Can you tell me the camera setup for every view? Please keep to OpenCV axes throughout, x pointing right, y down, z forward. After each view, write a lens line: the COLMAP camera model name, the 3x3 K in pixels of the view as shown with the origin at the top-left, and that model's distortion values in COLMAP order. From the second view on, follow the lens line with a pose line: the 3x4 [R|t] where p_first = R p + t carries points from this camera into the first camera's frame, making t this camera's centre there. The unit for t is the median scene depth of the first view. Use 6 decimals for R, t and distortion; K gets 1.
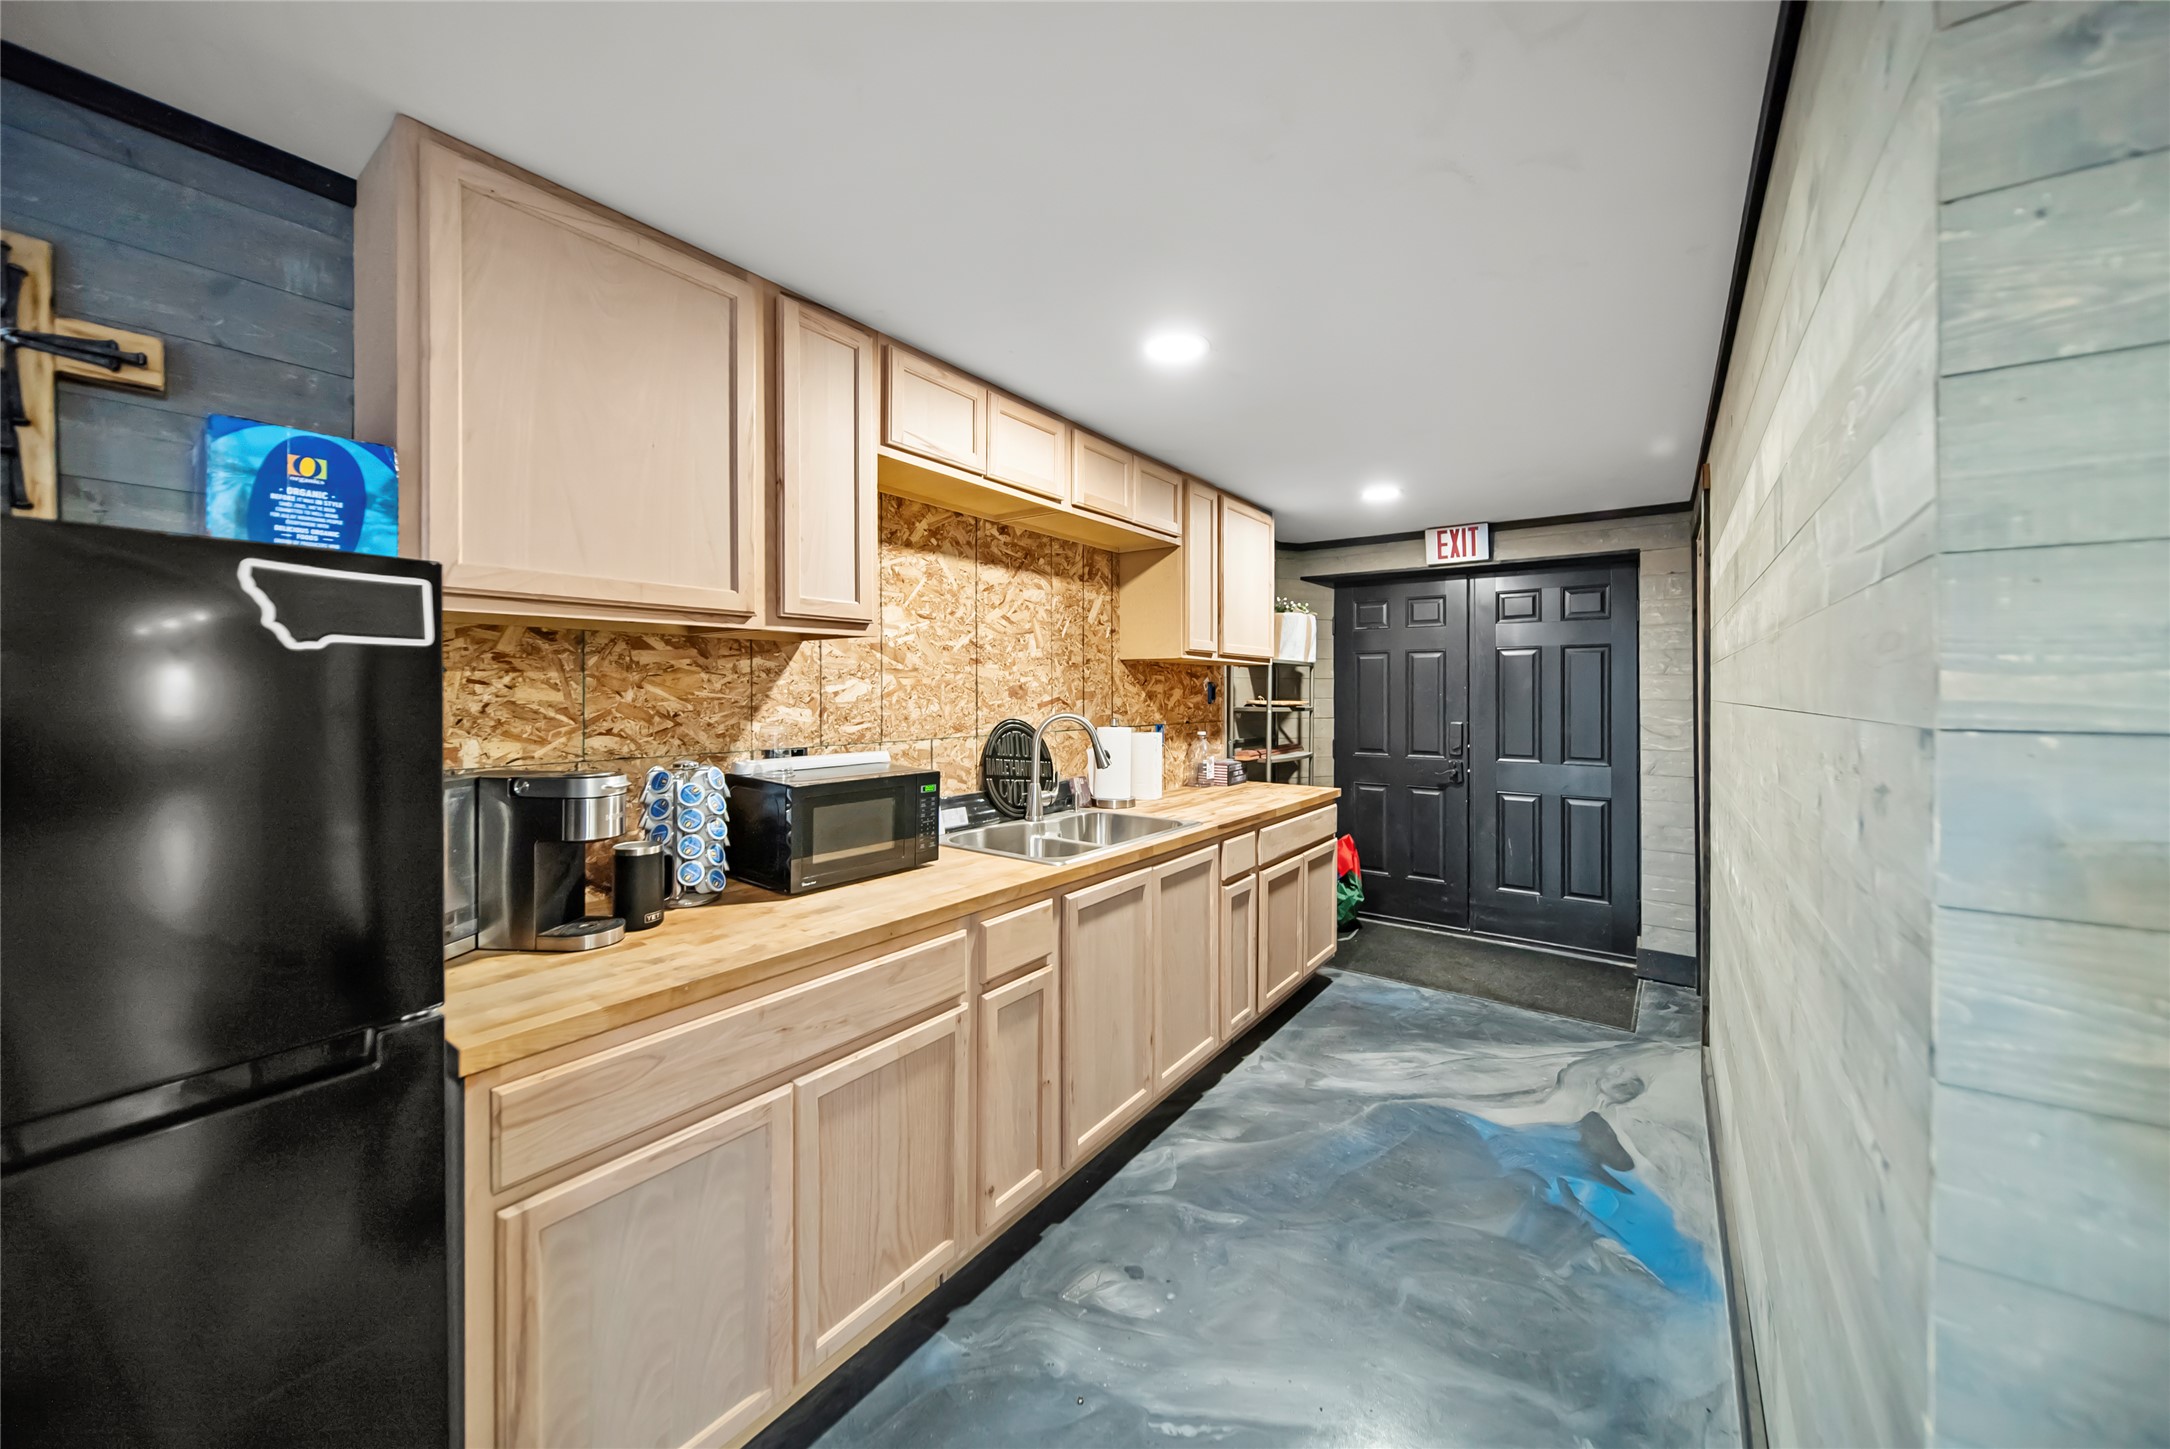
lens RADIAL K [[783.3, 0, 1084.1], [0, 783.3, 706.0], [0, 0, 1]] dist [-0.006183, -0.000268]
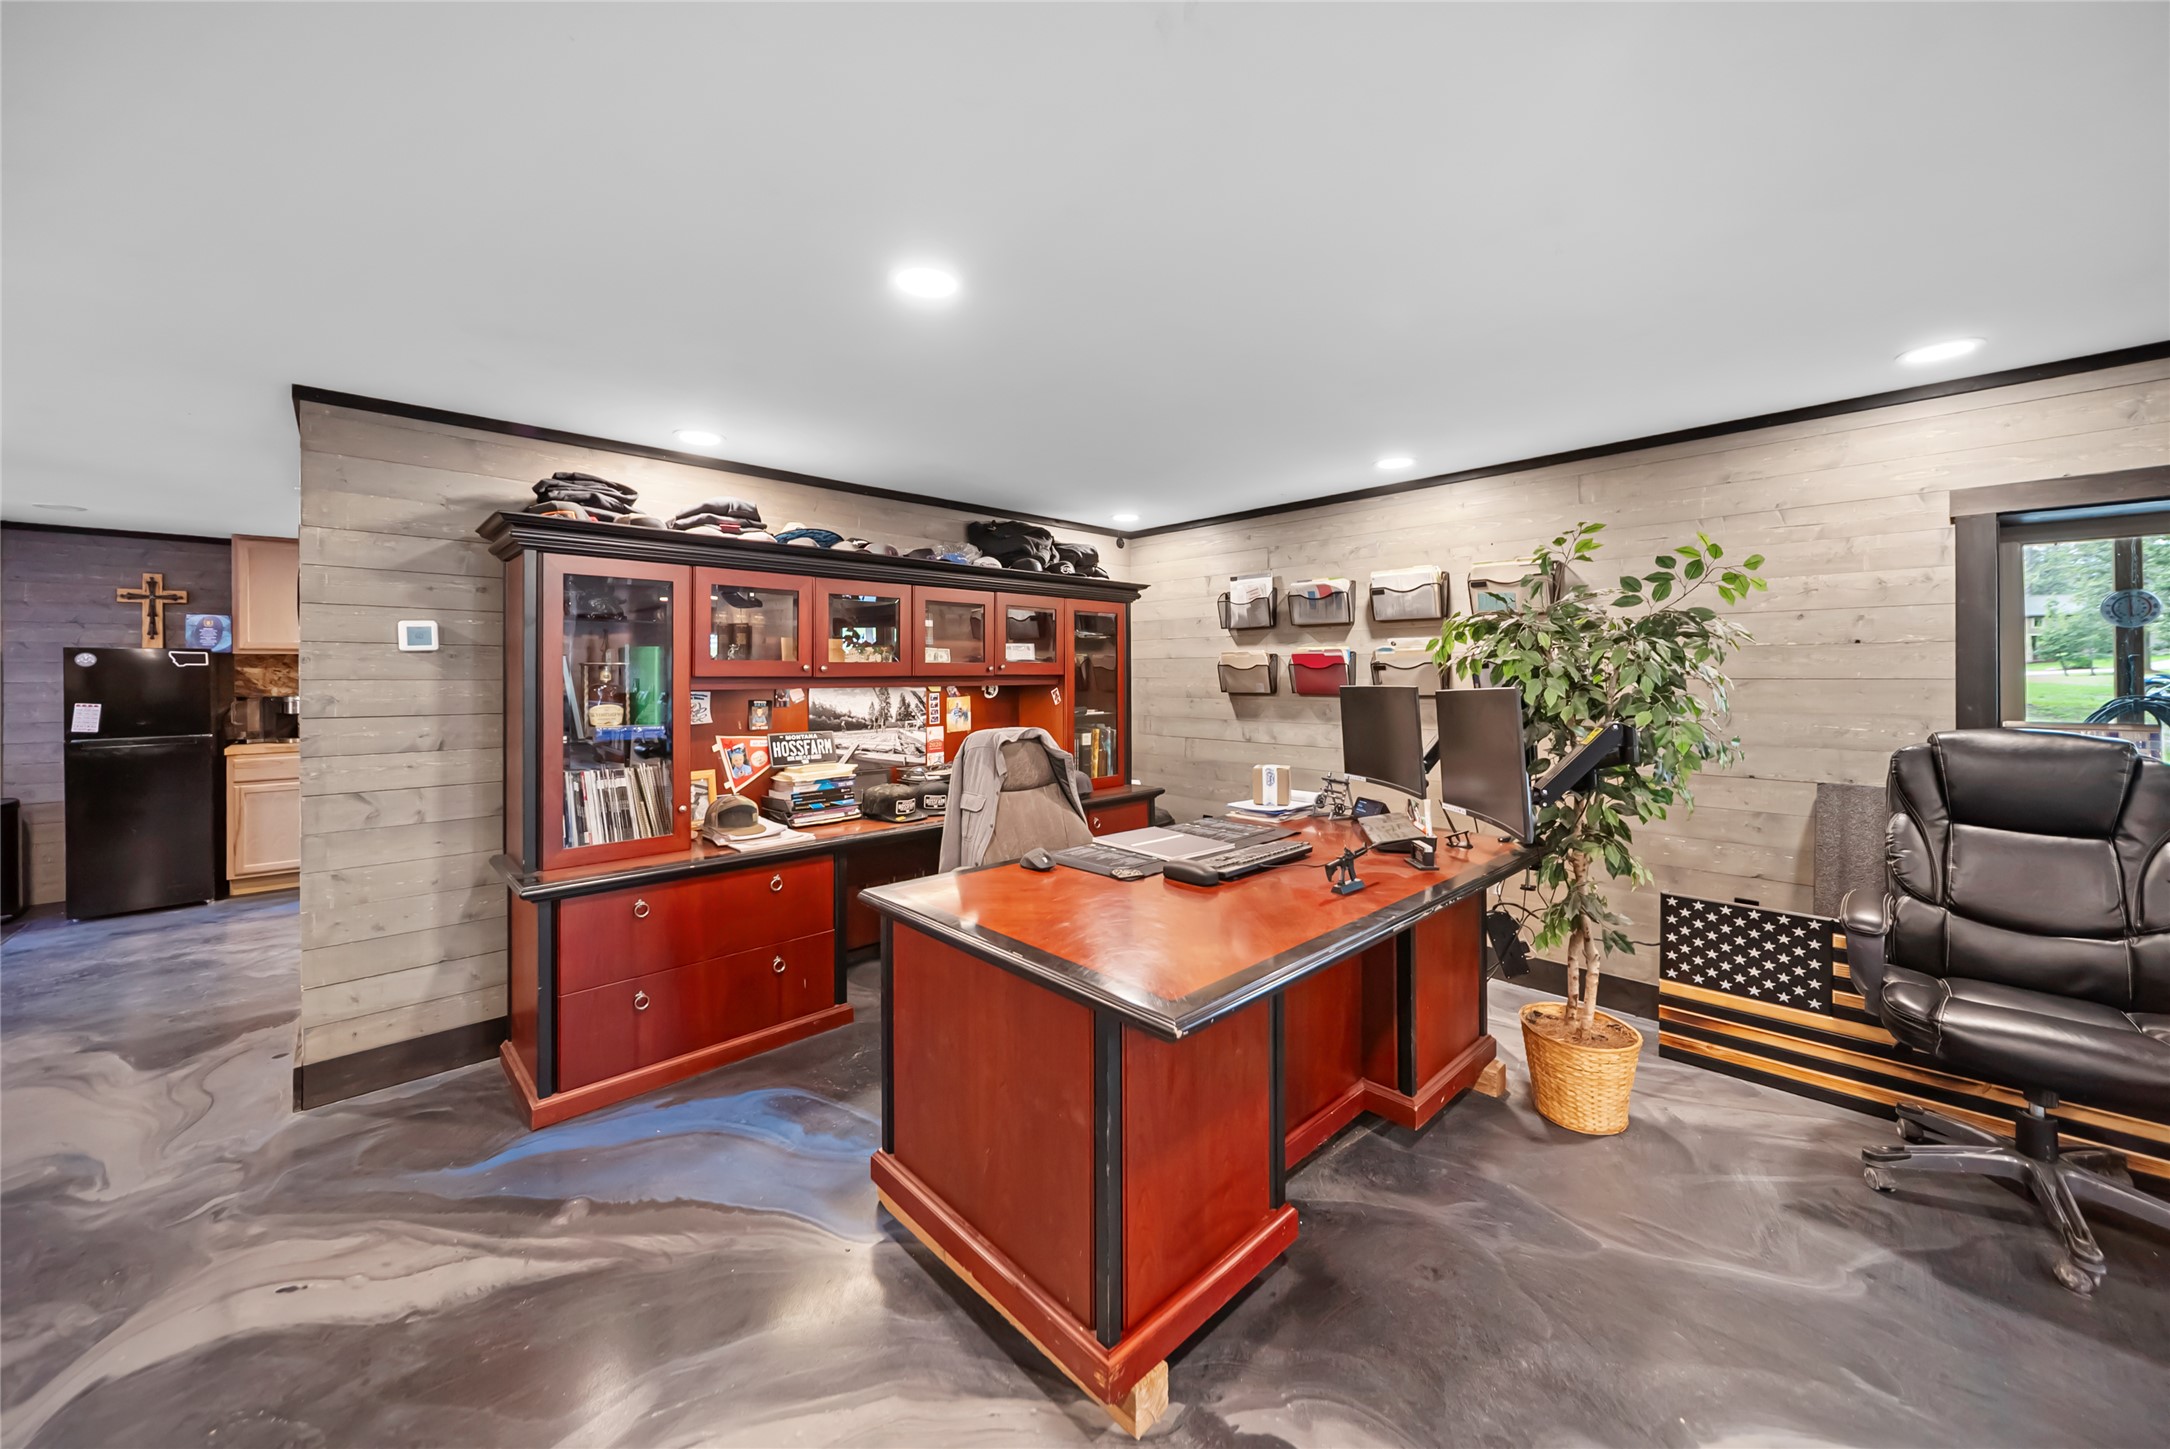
lens RADIAL K [[783.3, 0, 1084.3], [0, 783.3, 677.0], [0, 0, 1]] dist [-0.006183, -0.000268]
pose [[0.983288, -0.002045, -0.182044, 4.609819], [0.001377, 0.999992, -0.003795, 0.026233], [0.182051, 0.003481, 0.983283, -2.388279]]
